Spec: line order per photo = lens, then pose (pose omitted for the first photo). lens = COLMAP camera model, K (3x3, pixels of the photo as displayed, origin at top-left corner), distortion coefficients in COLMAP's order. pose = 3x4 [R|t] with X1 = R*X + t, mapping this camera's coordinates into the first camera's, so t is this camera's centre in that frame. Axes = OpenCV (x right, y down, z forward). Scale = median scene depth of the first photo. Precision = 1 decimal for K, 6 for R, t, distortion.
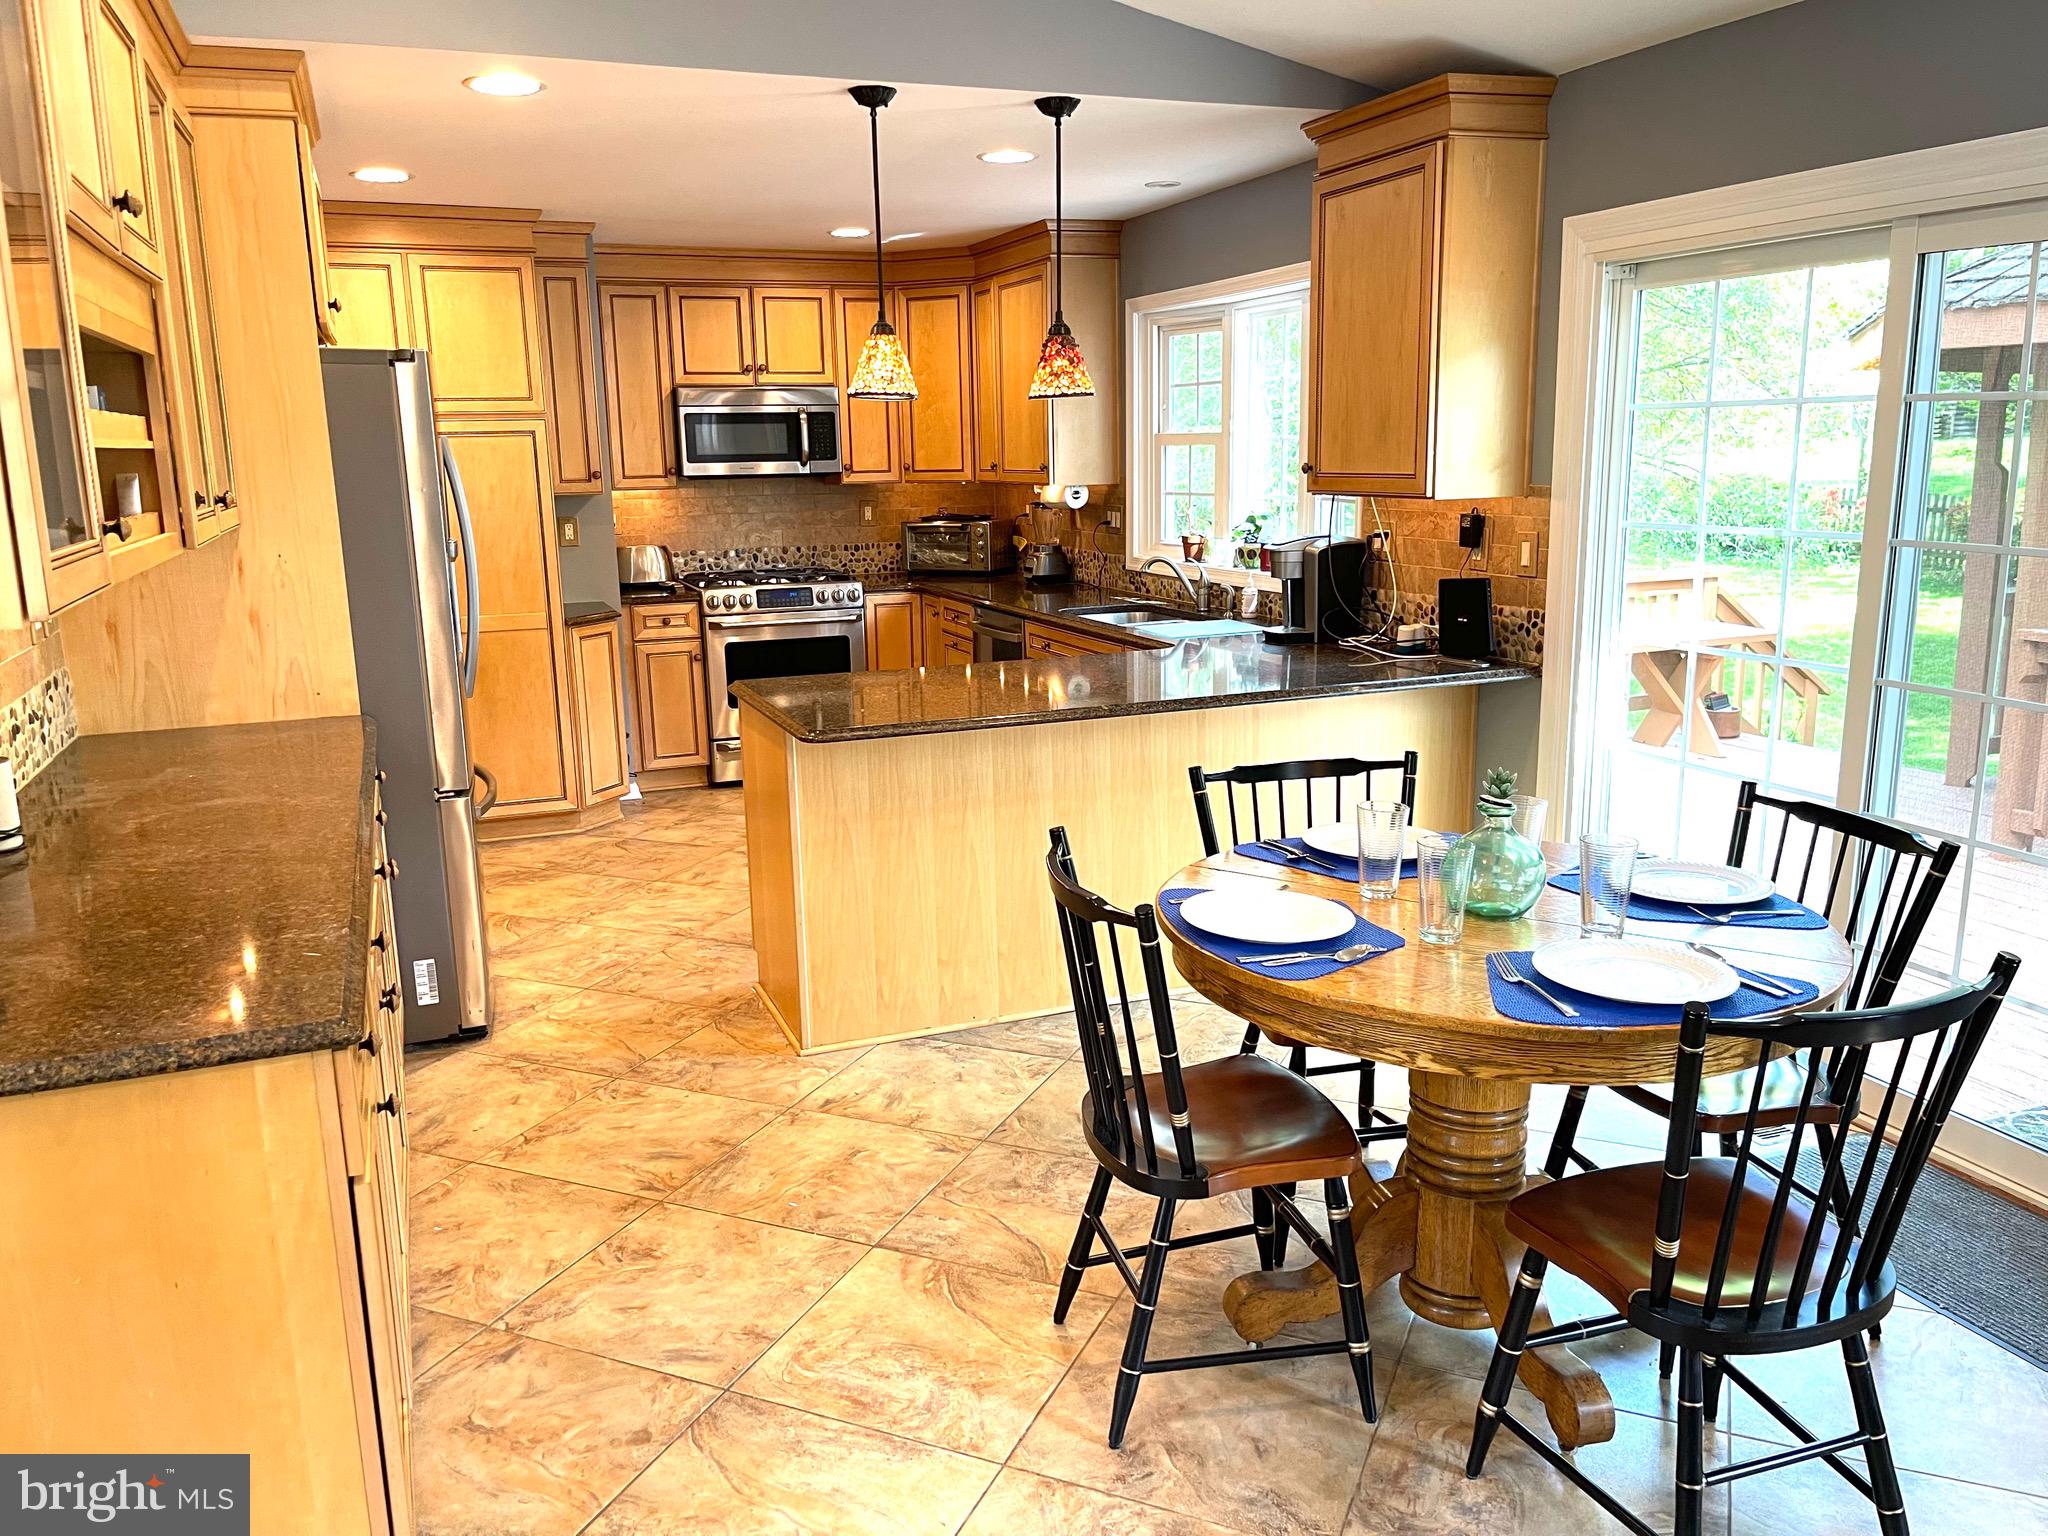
lens RADIAL K [[1558.1, 0, 1013.9], [0, 1558.1, 769.8], [0, 0, 1]] dist [0.042844, -0.008979]
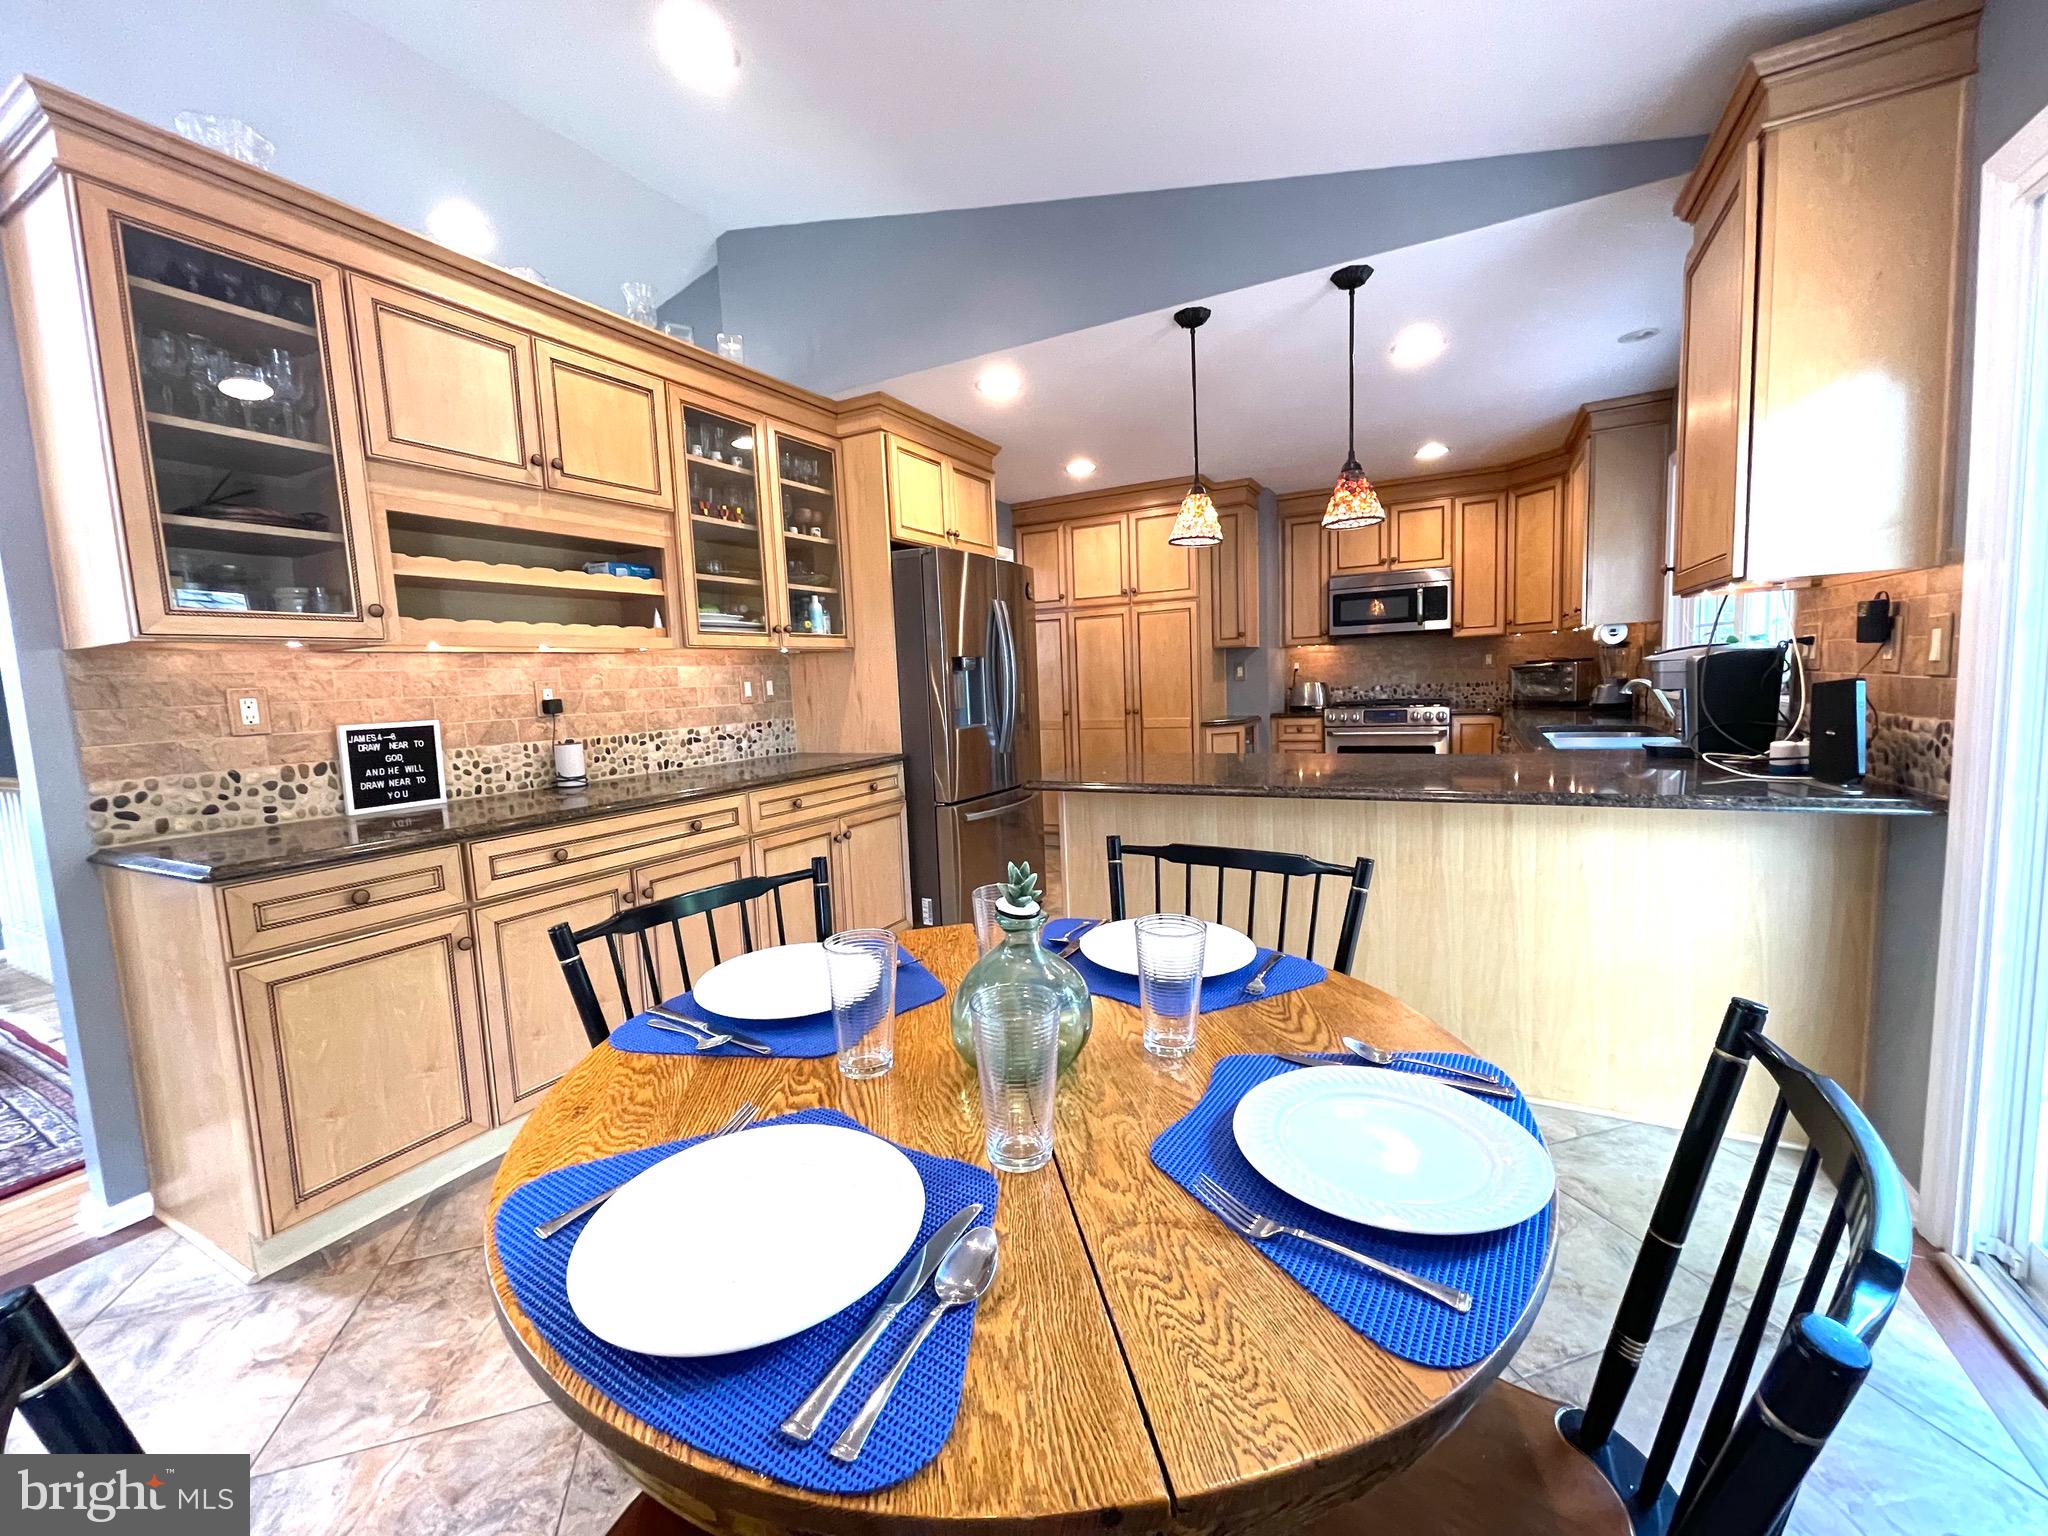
lens RADIAL K [[824.5, 0, 1020.5], [0, 824.5, 758.8], [0, 0, 1]] dist [-0.001201, -0.000772]
pose [[0.648831, 0.067121, -0.757967, 0.327262], [-0.127517, 0.991607, -0.021346, -0.022060], [0.750172, 0.110504, 0.651944, 0.417990]]
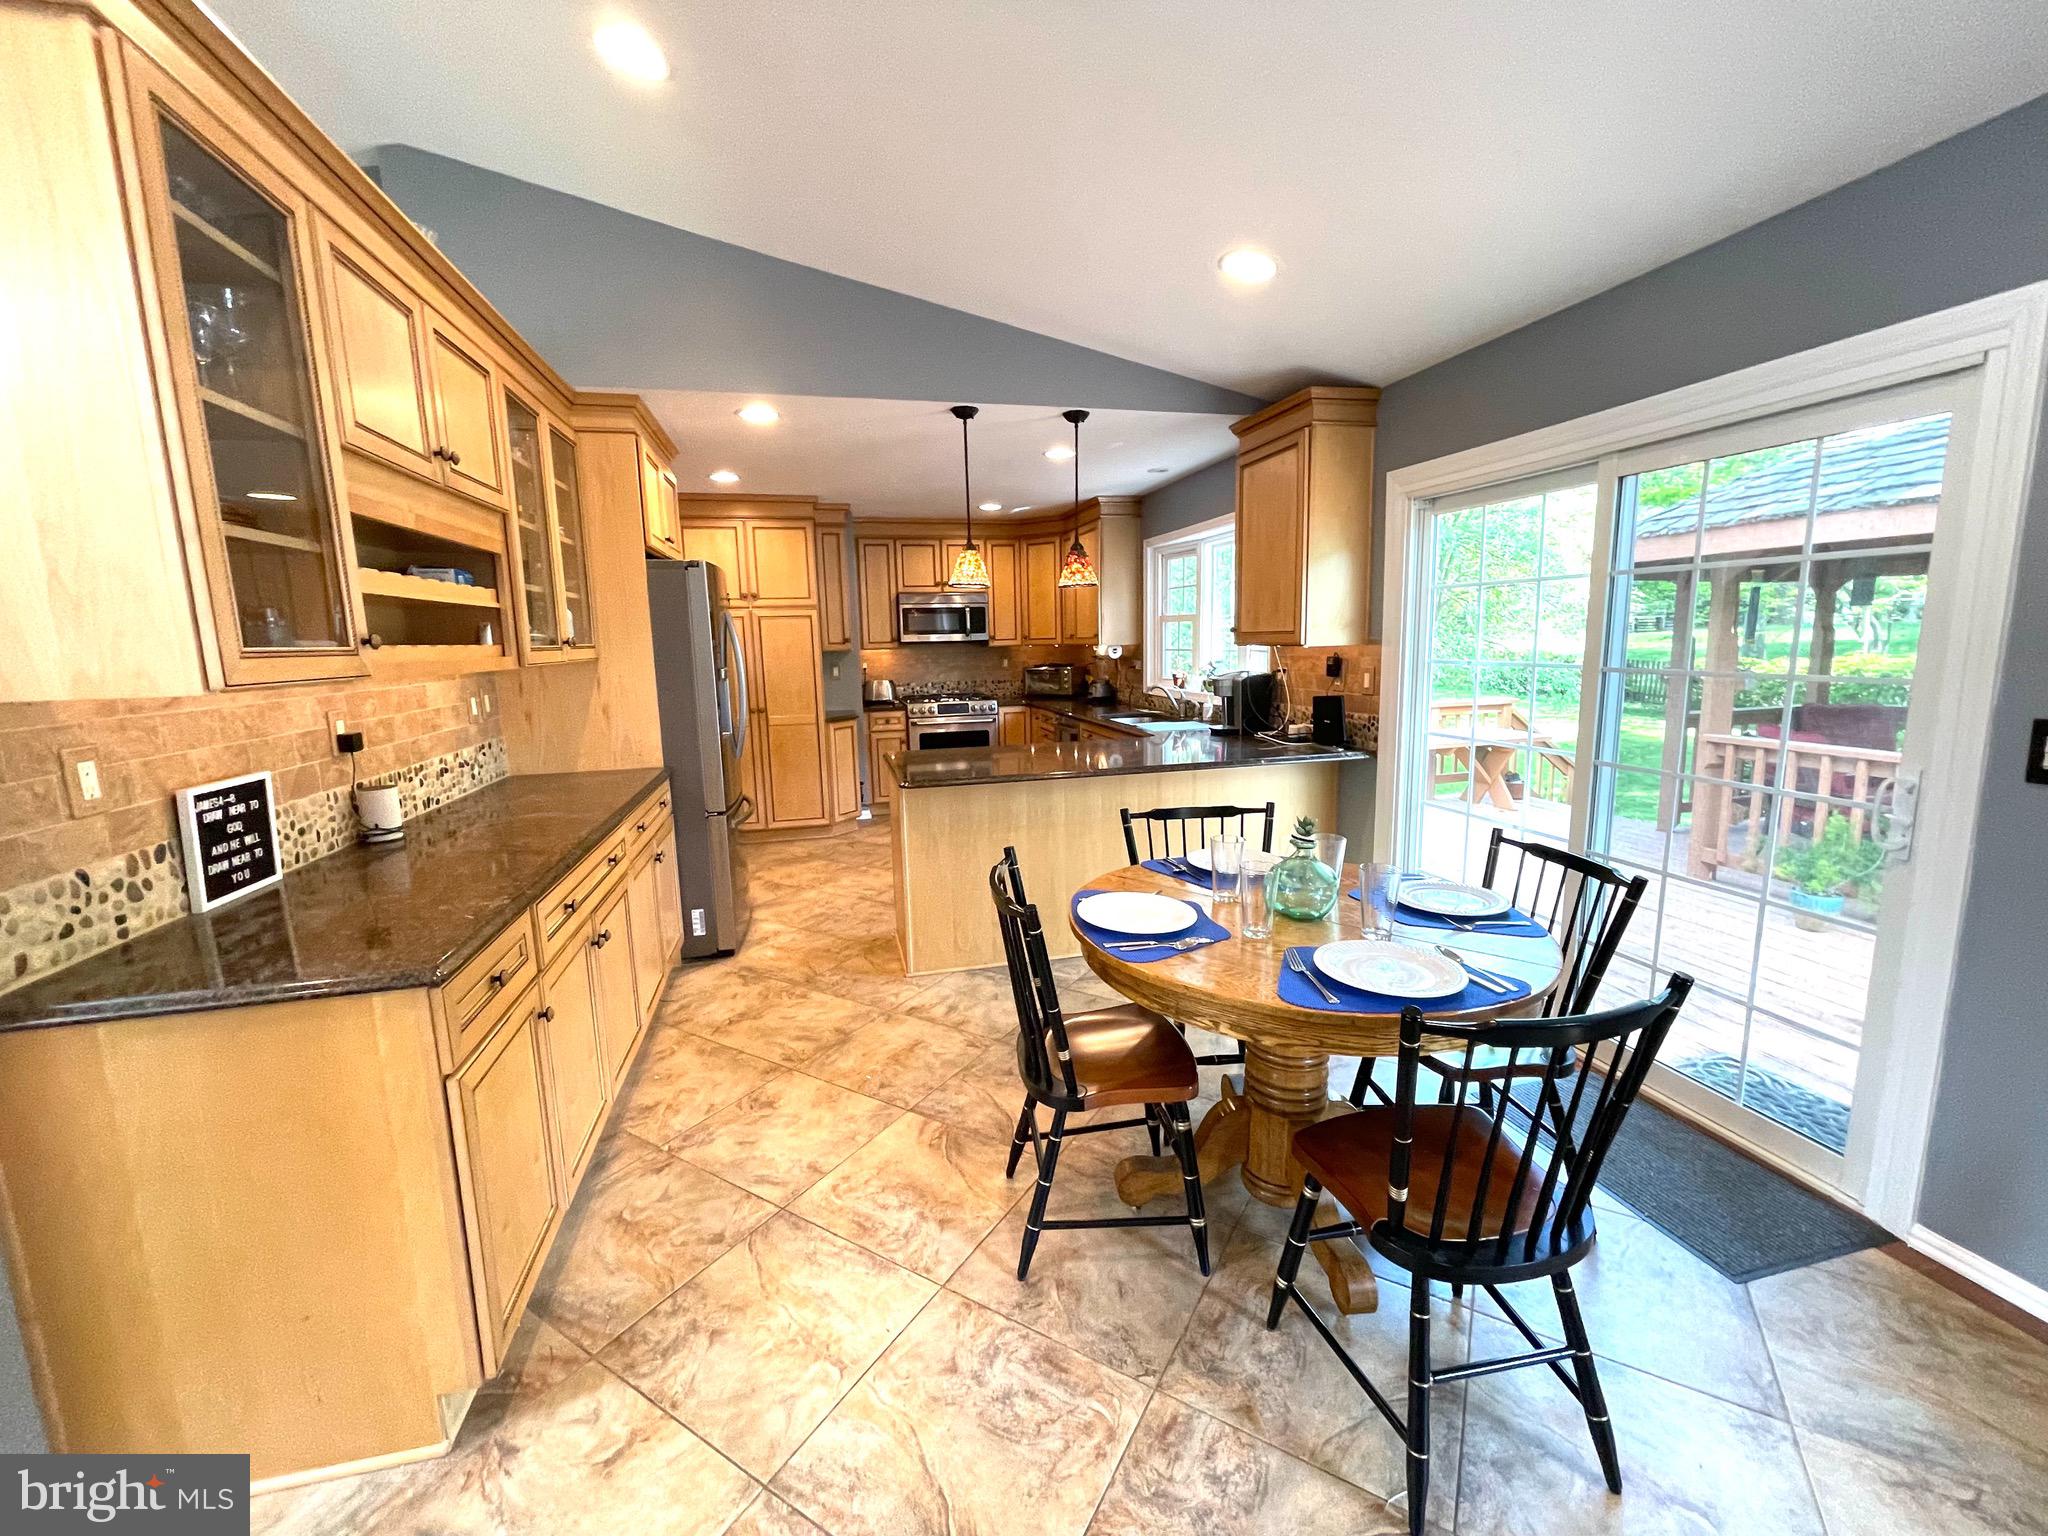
lens RADIAL K [[824.5, 0, 1020.5], [0, 824.5, 761.8], [0, 0, 1]] dist [-0.001201, -0.000772]
pose [[0.991507, 0.017134, -0.128919, 0.082075], [-0.024151, 0.998299, -0.053063, -0.001676], [0.127791, 0.055726, 0.990234, 0.120129]]
